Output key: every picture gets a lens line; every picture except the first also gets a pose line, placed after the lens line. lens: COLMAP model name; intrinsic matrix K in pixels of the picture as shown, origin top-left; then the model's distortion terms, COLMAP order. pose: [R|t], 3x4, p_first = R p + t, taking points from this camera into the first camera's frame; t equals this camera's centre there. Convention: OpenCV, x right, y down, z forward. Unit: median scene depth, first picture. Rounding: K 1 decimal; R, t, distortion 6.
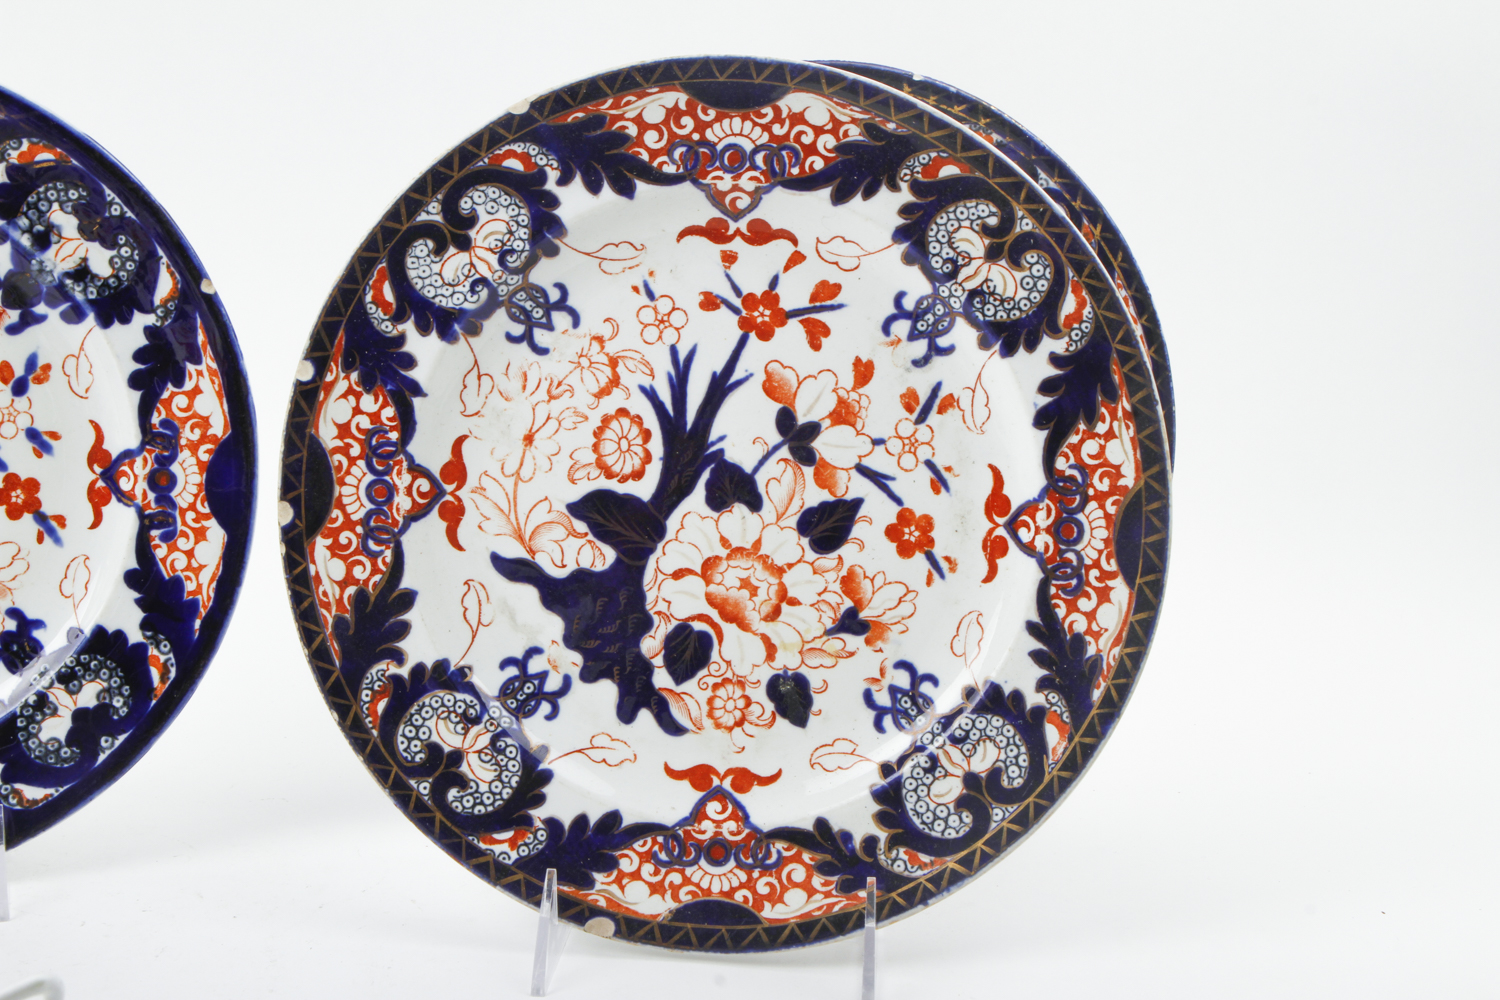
lens RADIAL K [[2014.3, 0, 750.2], [0, 2014.3, 493.6], [0, 0, 1]] dist [-0.074102, 0.000000]
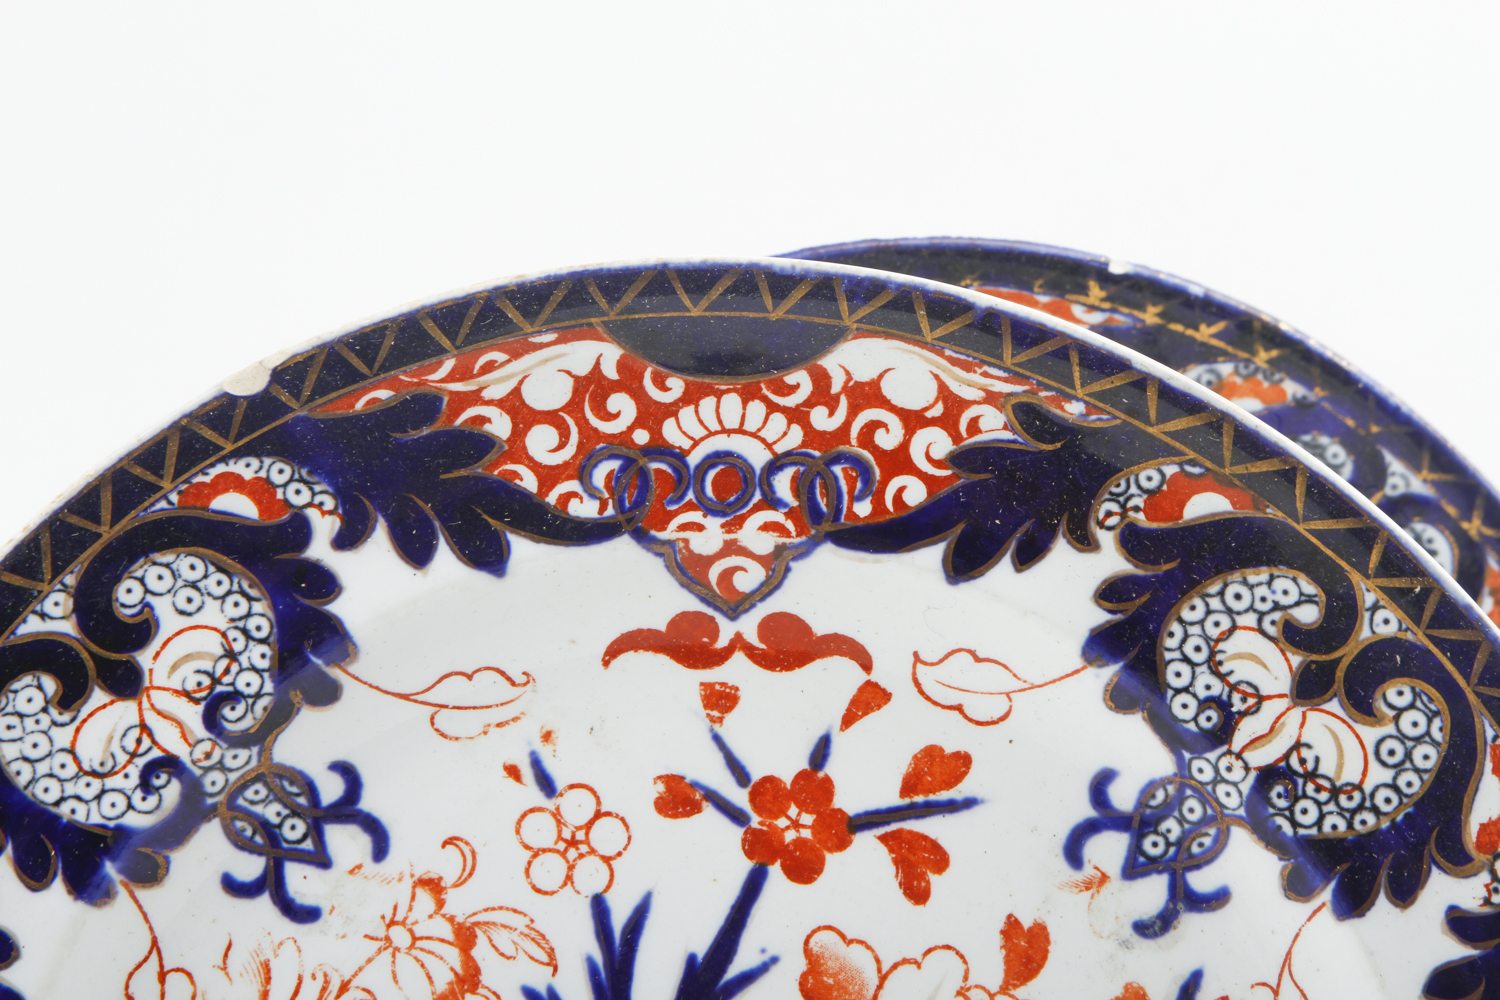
lens RADIAL K [[3835.9, 0, 777.0], [0, 3835.9, 475.0], [0, 0, 1]] dist [0.113991, 0.000000]
pose [[0.999791, -0.019552, 0.005931, -0.001817], [0.020082, 0.993841, -0.108977, -0.073948], [-0.003764, 0.109073, 0.994027, 0.143285]]
